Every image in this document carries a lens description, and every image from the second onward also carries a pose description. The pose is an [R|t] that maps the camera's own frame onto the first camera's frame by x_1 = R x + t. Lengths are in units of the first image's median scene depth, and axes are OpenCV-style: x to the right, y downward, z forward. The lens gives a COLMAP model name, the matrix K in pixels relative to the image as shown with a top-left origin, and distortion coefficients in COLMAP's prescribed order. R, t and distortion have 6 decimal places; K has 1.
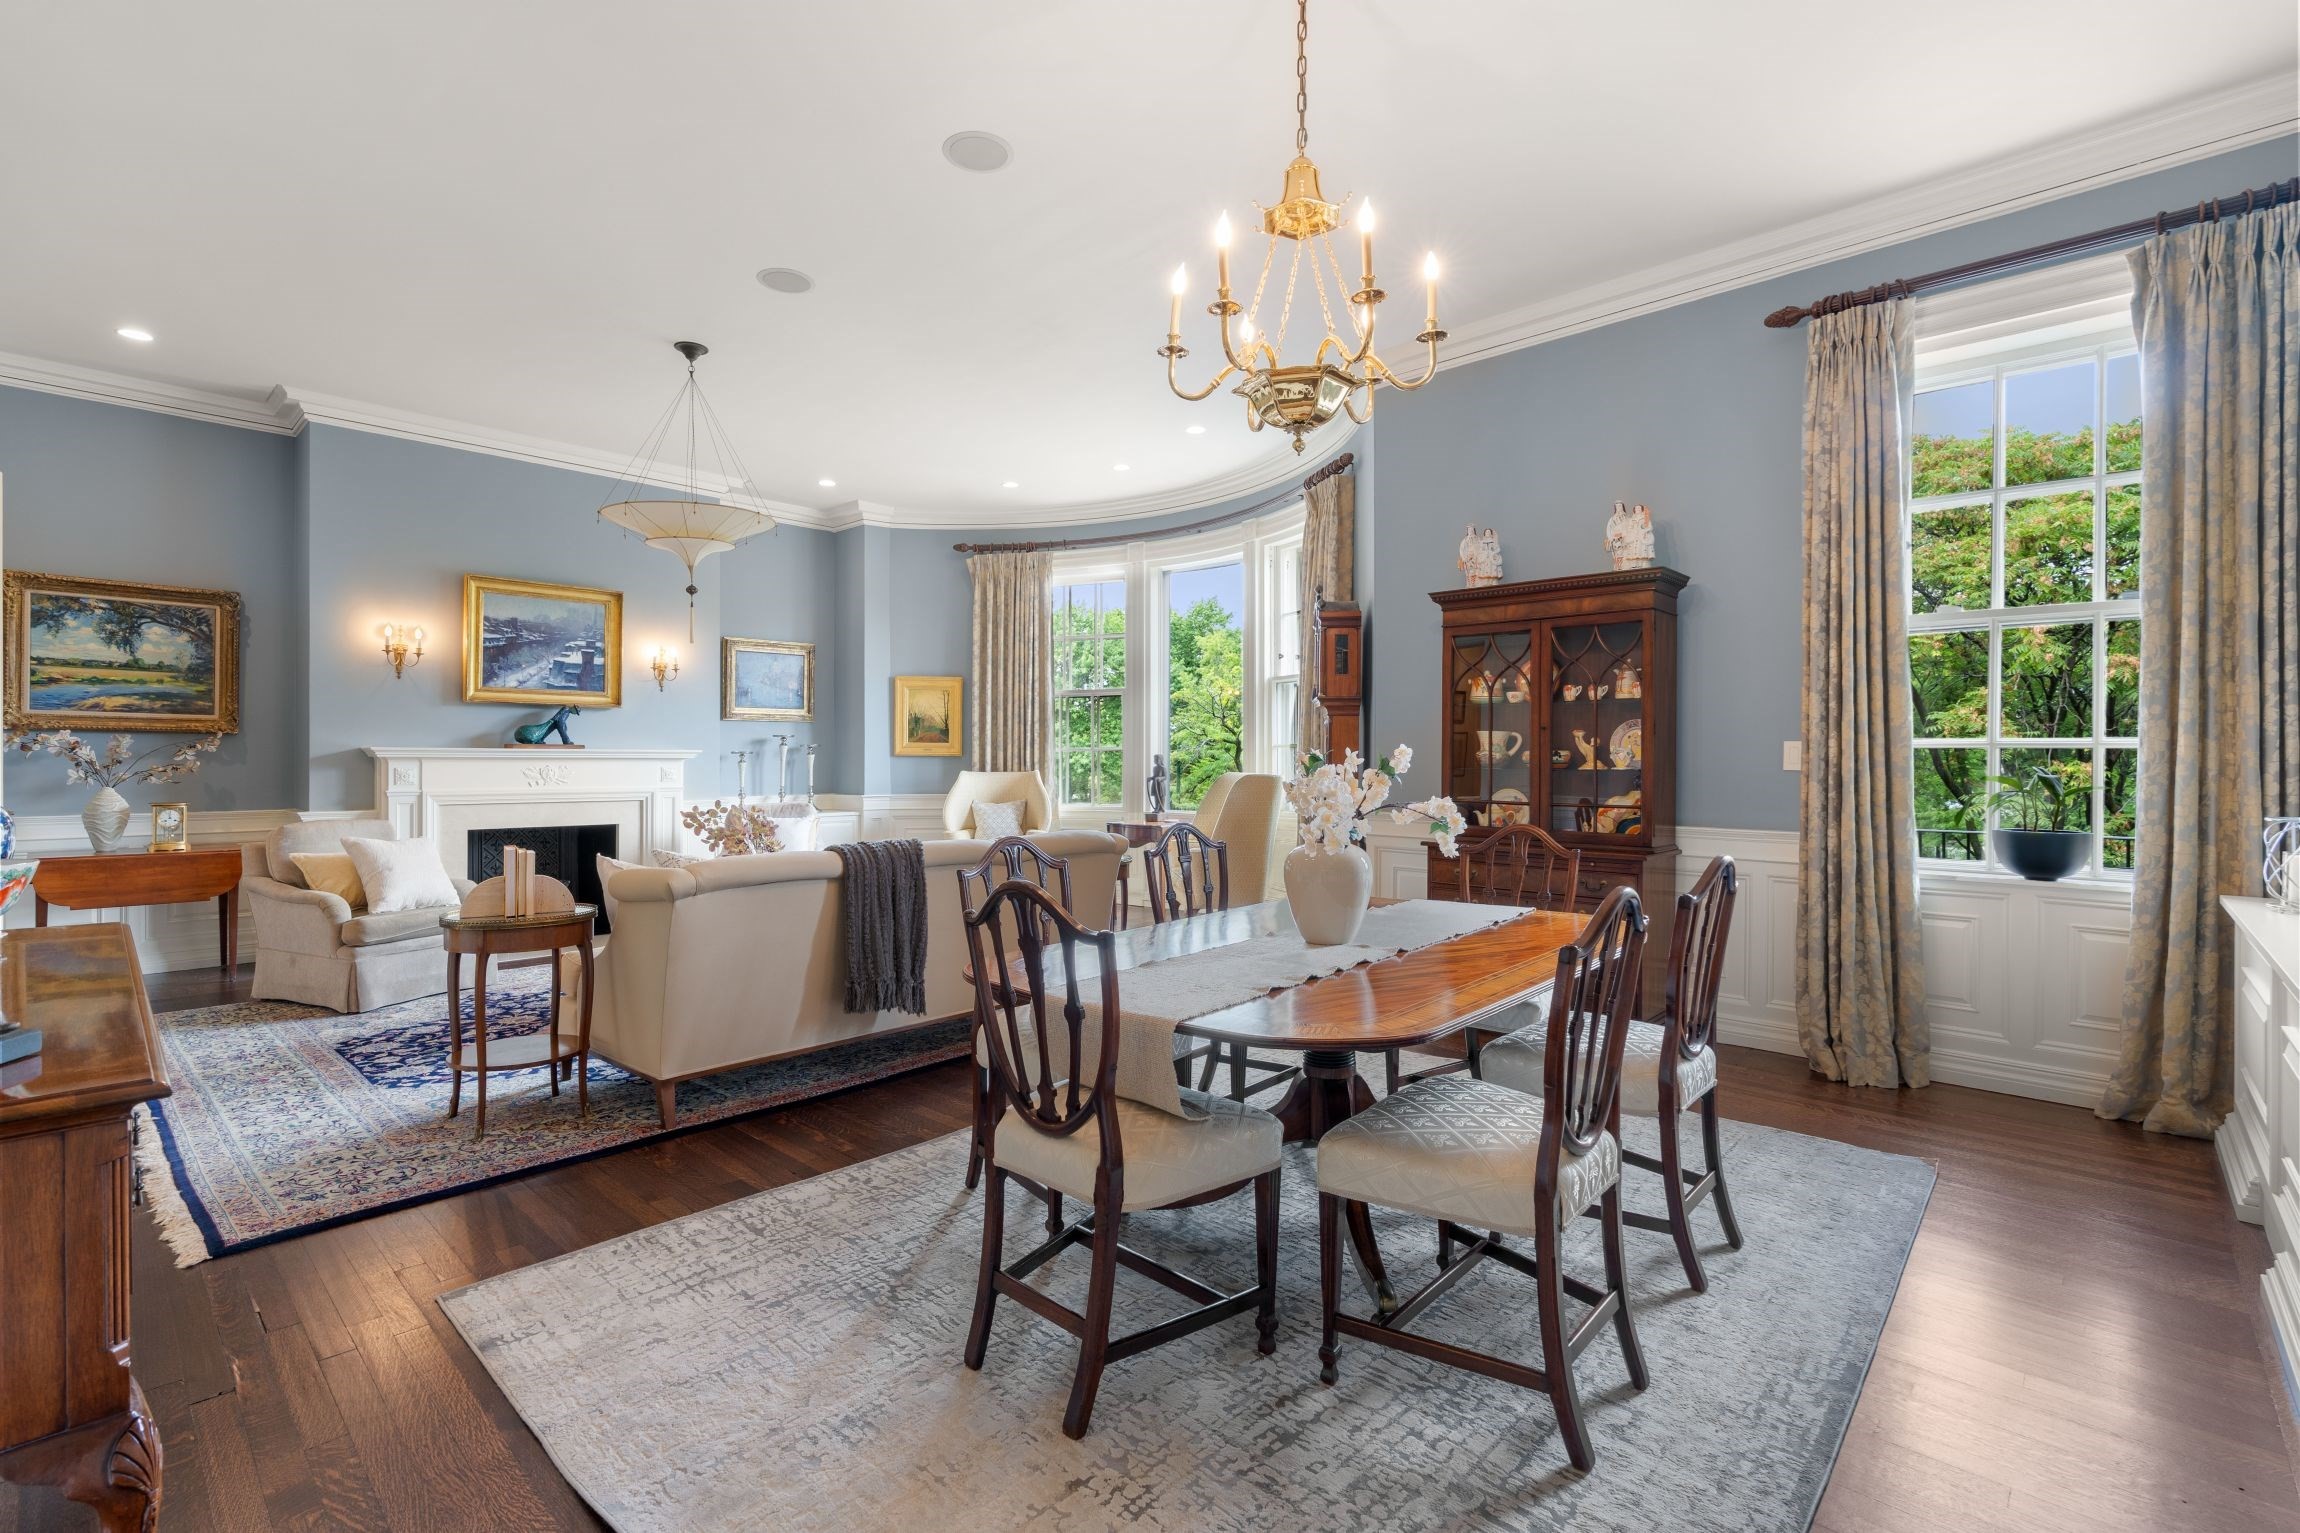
lens RADIAL K [[1069.9, 0, 1102.4], [0, 1069.9, 759.7], [0, 0, 1]] dist [-0.002547, 0.000261]
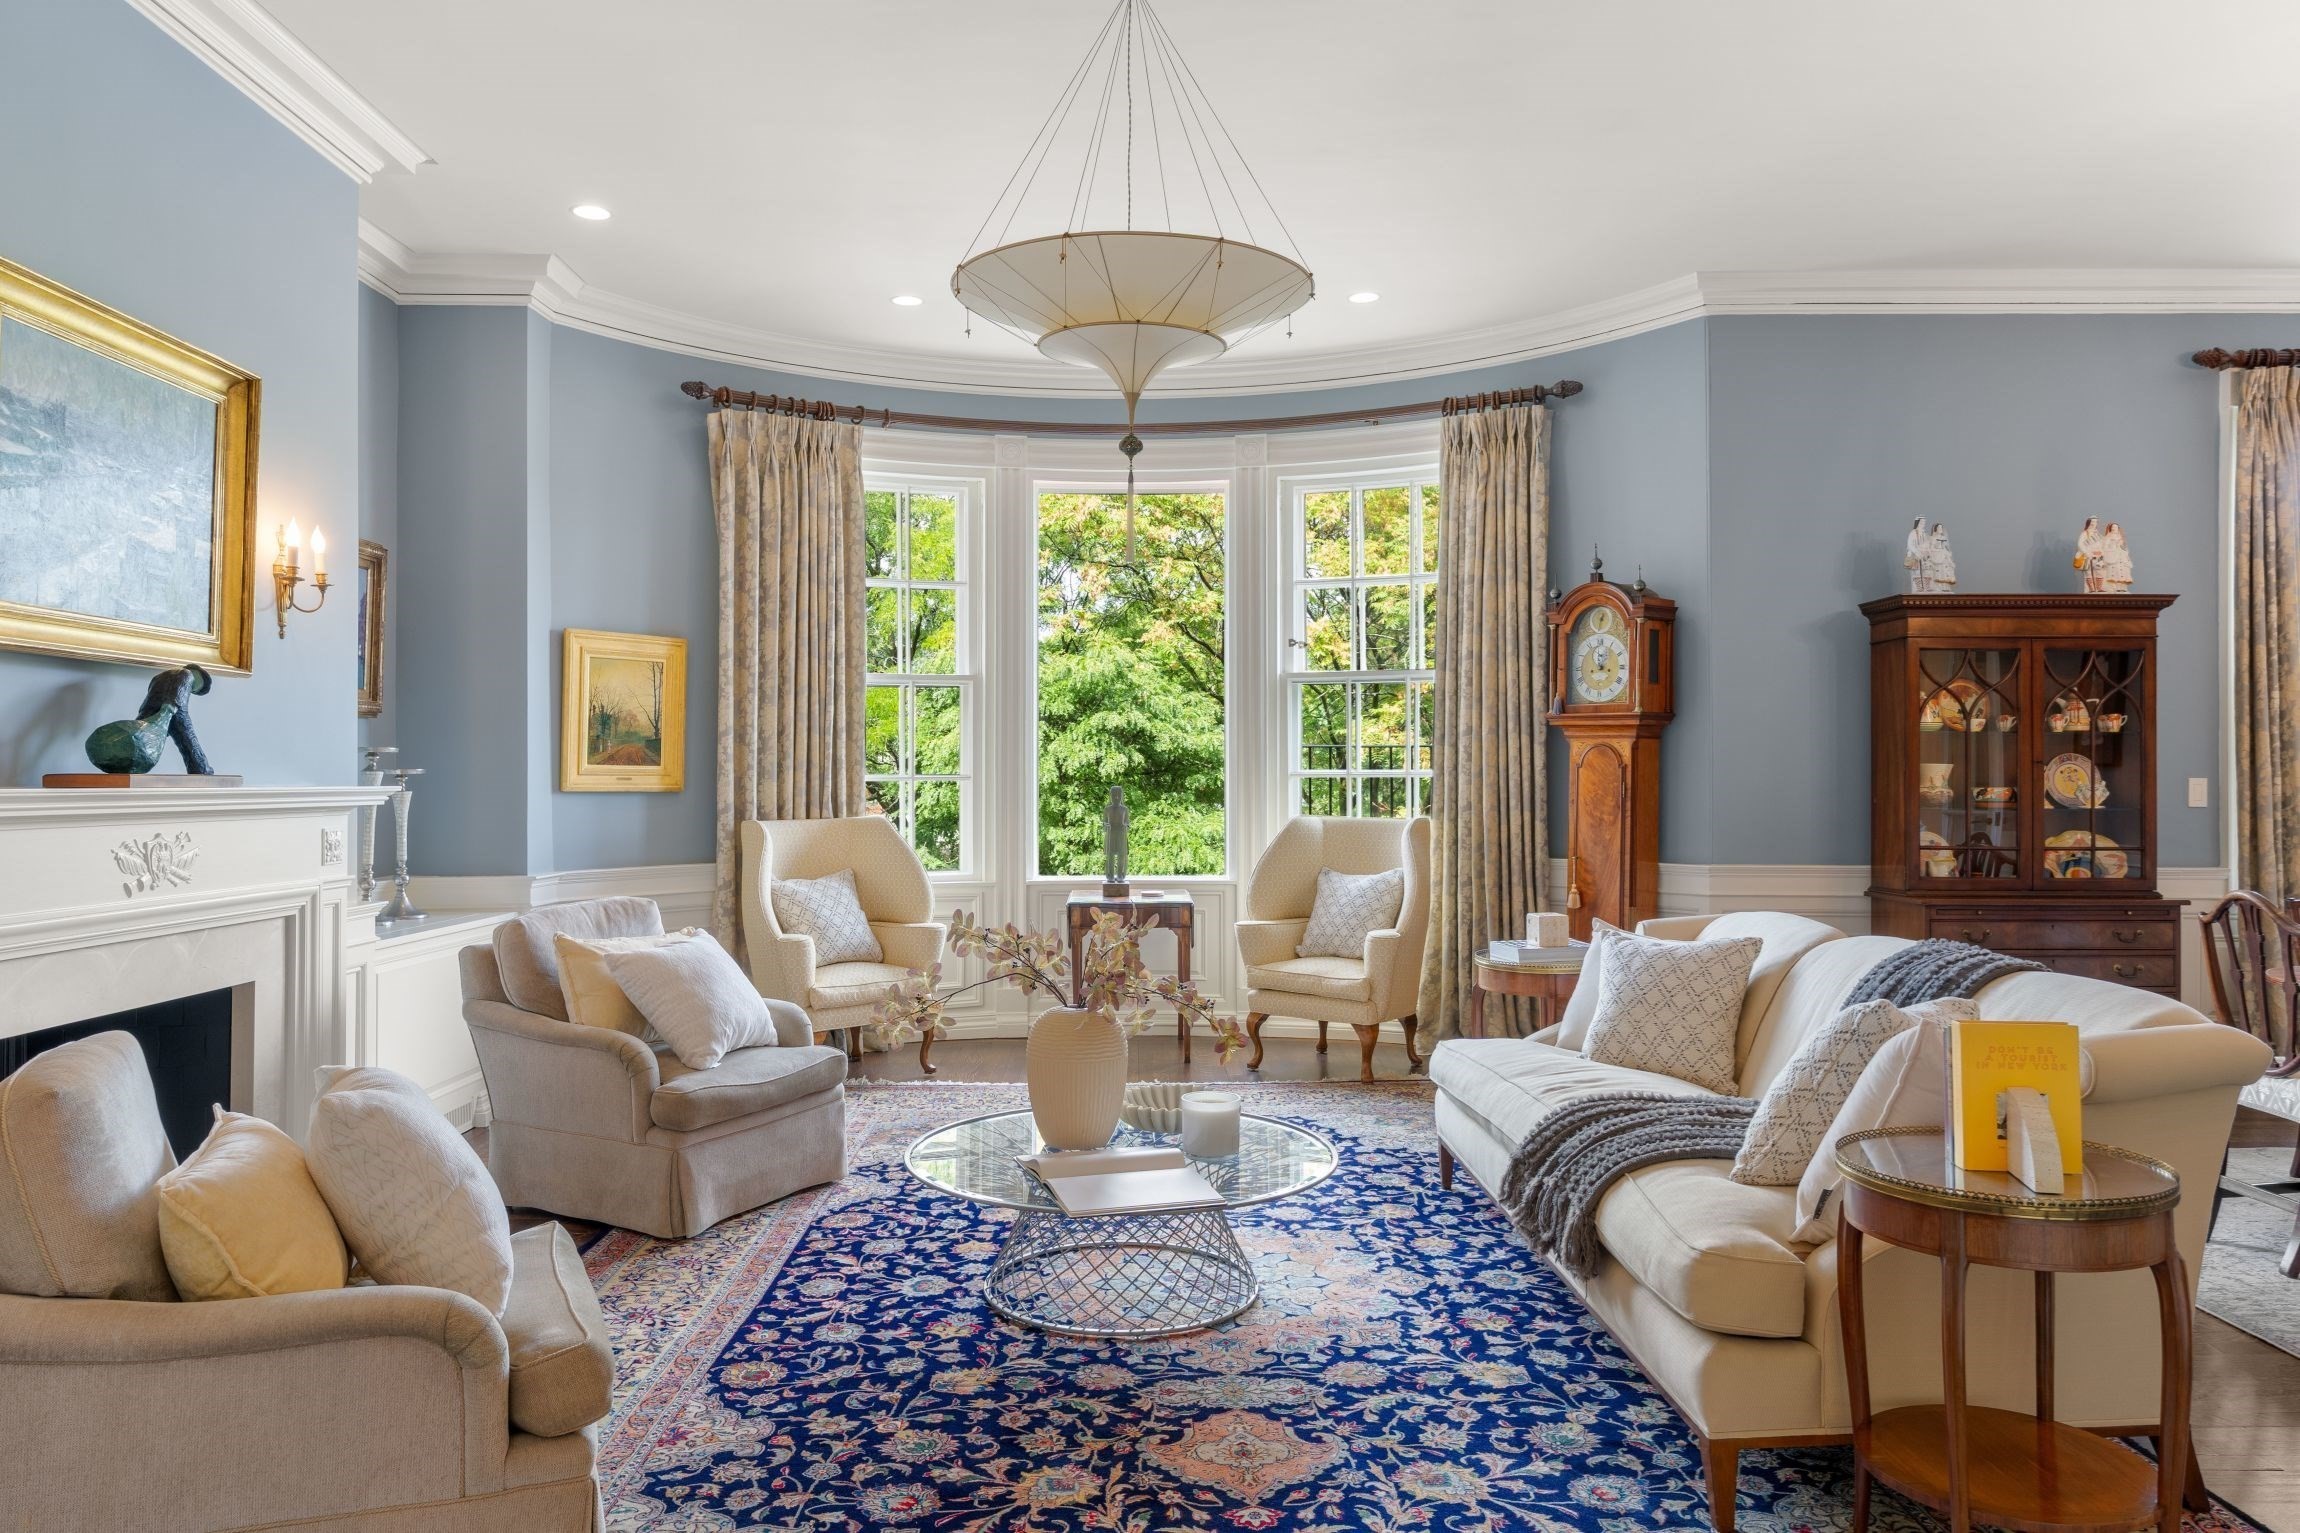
lens RADIAL K [[1565.4, 0, 1150.0], [0, 1565.4, 766.5], [0, 0, 1]] dist [0.000777, 0.004015]
pose [[0.699713, 0.002681, 0.714419, -0.659486], [0.002902, 0.999974, -0.006594, -0.012562], [-0.714418, 0.006687, 0.699687, 0.401121]]
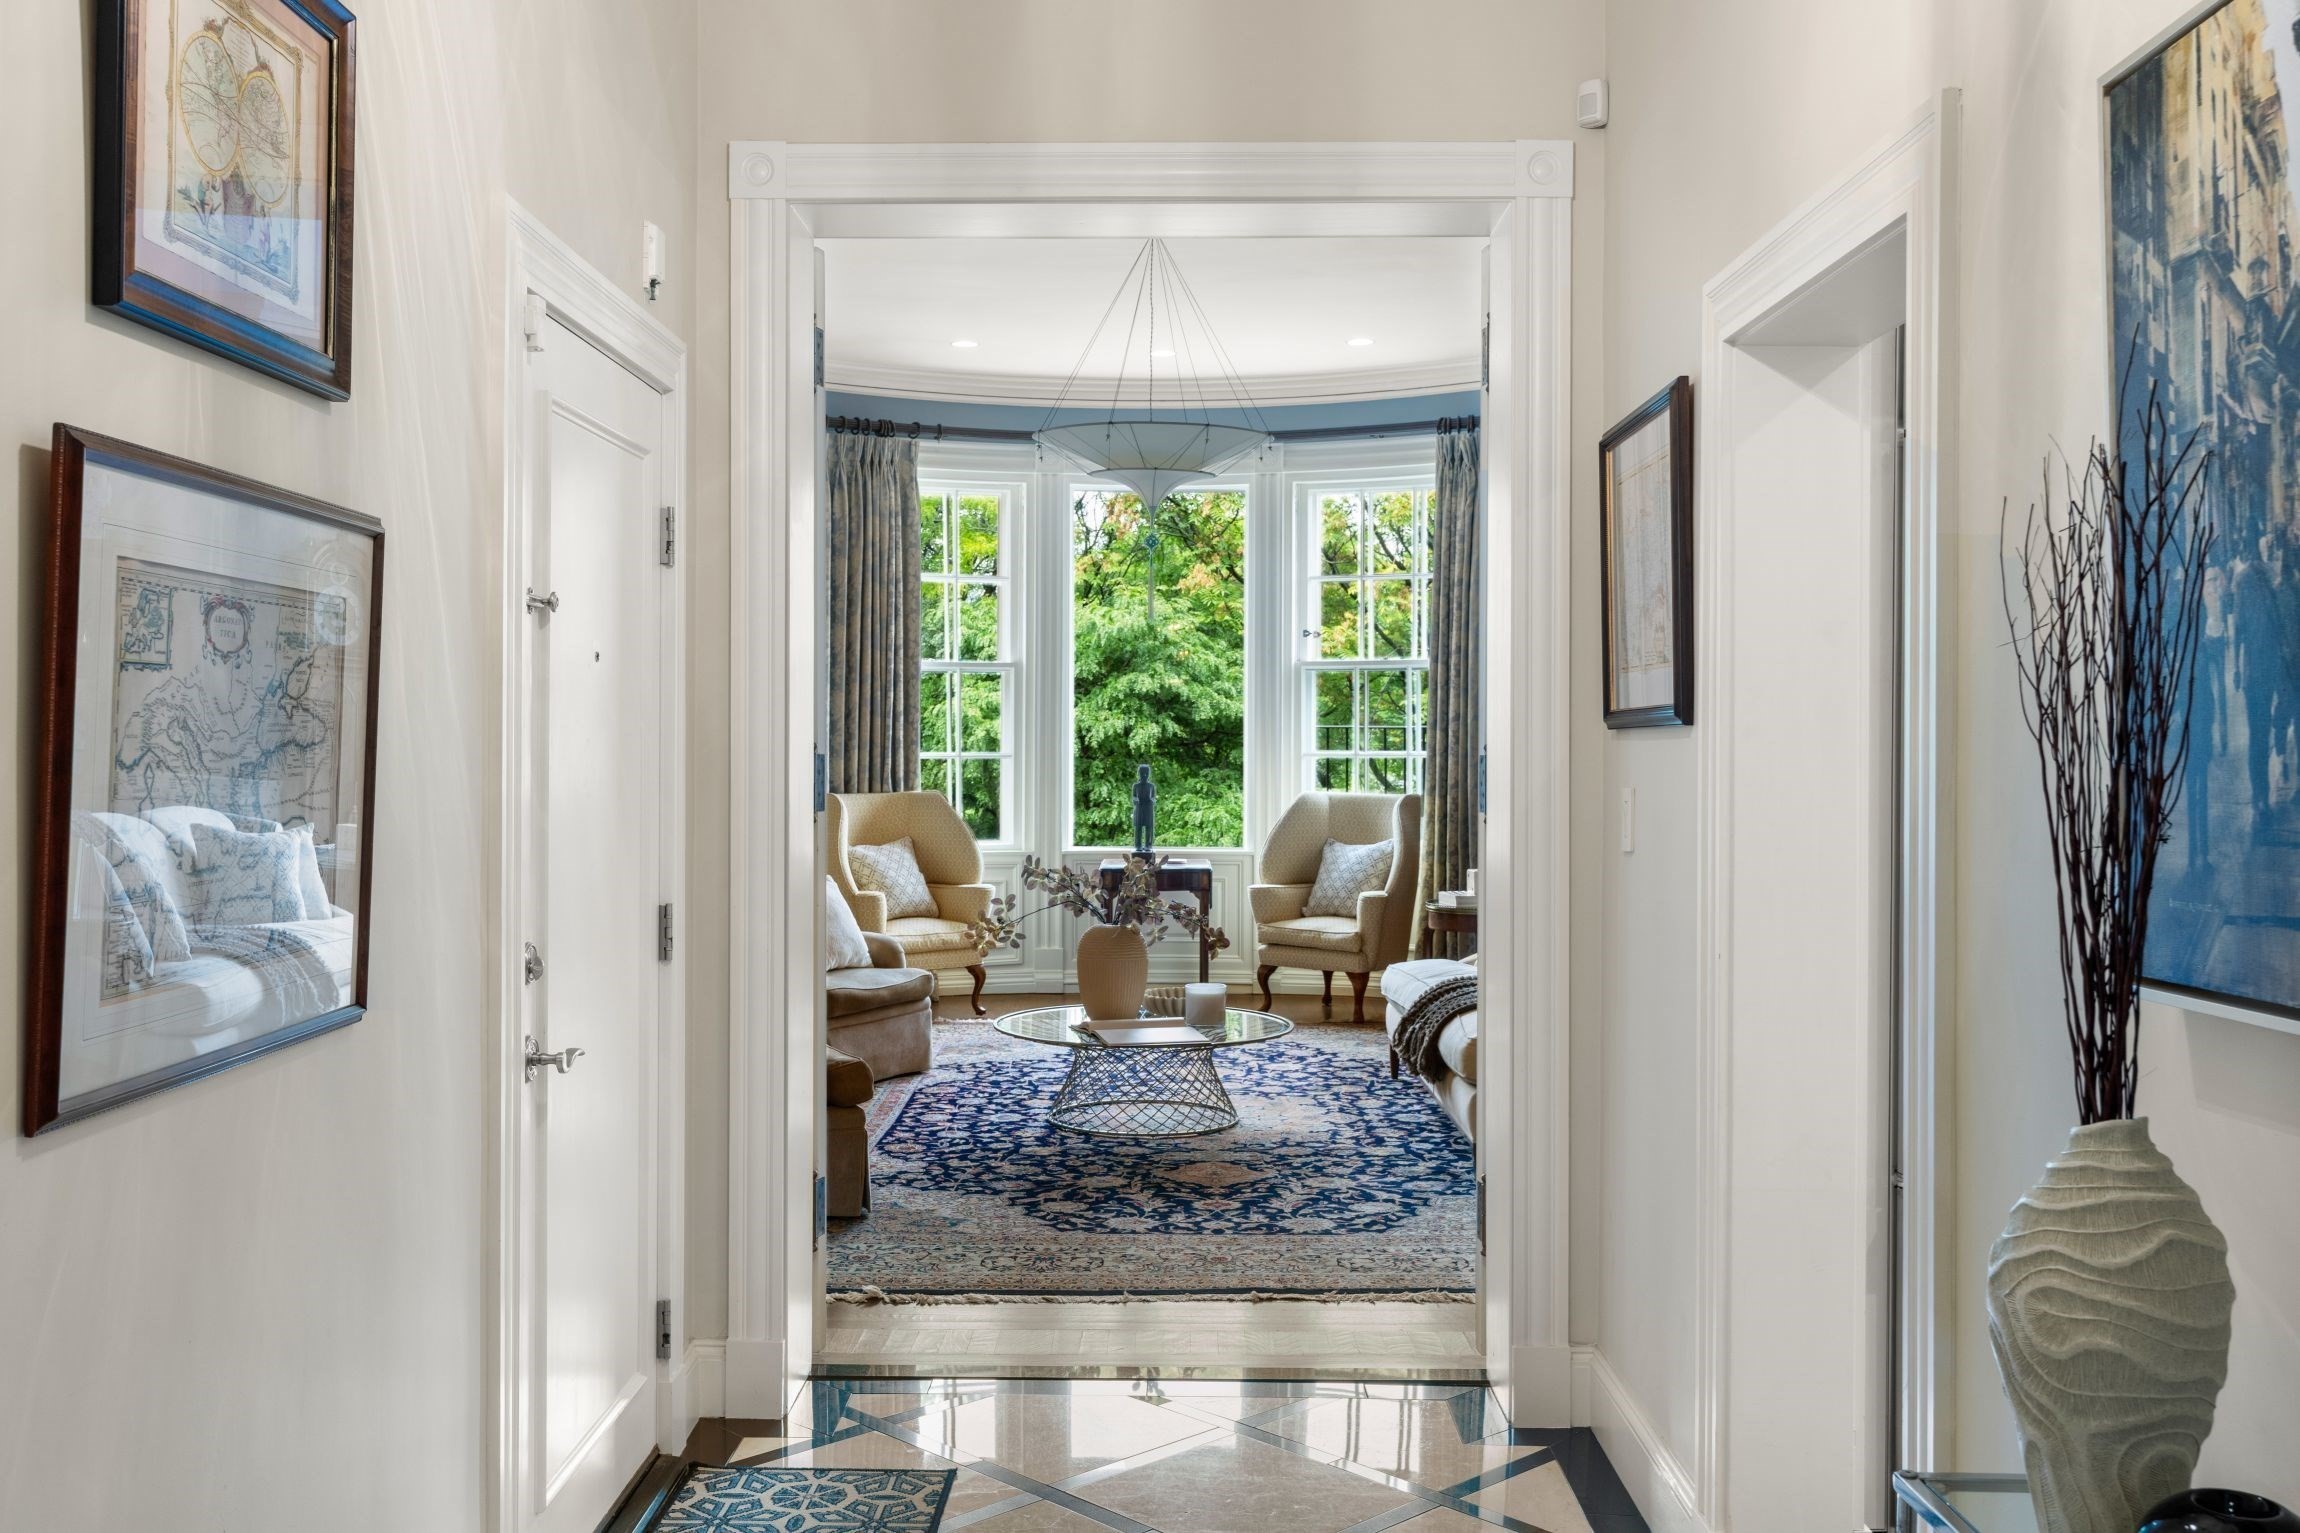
lens RADIAL K [[2160.2, 0, 1154.5], [0, 2160.2, 751.7], [0, 0, 1]] dist [-0.003288, 0.002536]
pose [[0.713994, -0.001754, 0.700150, -1.040501], [-0.001963, 0.999988, 0.004507, -0.023289], [-0.700149, -0.004592, 0.713982, 0.003838]]
